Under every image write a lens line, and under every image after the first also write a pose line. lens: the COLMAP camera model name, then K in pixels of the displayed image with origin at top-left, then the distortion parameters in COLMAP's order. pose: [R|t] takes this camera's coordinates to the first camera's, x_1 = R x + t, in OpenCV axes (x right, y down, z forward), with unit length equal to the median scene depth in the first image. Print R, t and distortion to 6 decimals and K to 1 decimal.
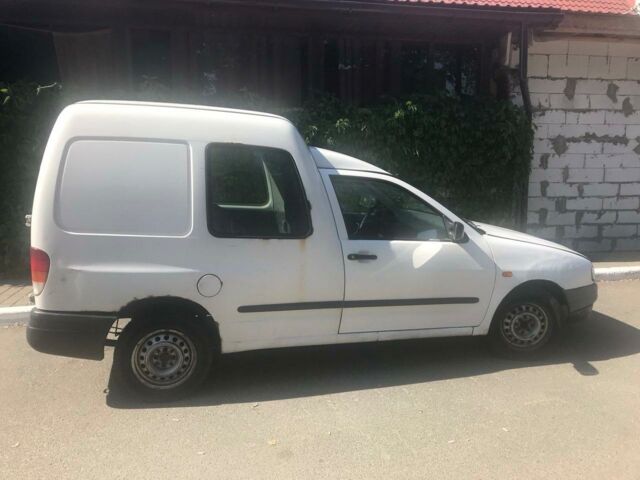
lens RADIAL K [[520.9, 0, 320.0], [0, 520.9, 240.0], [0, 0, 1]] dist [0.035519, -0.001198]
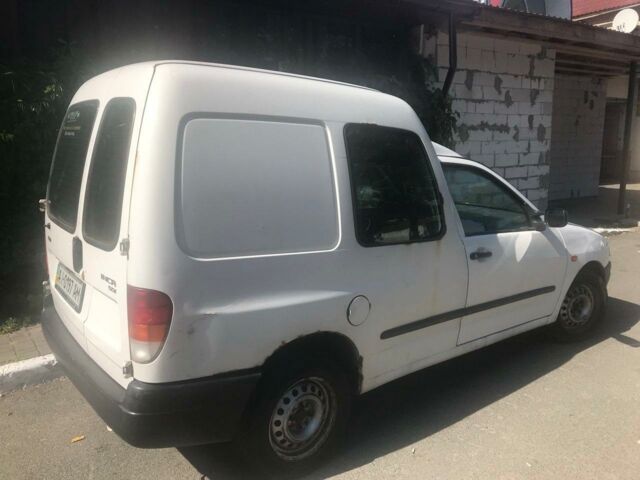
lens RADIAL K [[520.9, 0, 320.0], [0, 520.9, 240.0], [0, 0, 1]] dist [0.035519, -0.001198]
pose [[0.919370, -0.083261, 0.384482, -0.445503], [0.078133, 0.996522, 0.028971, -0.034548], [-0.385557, 0.003406, 0.922678, 0.257445]]
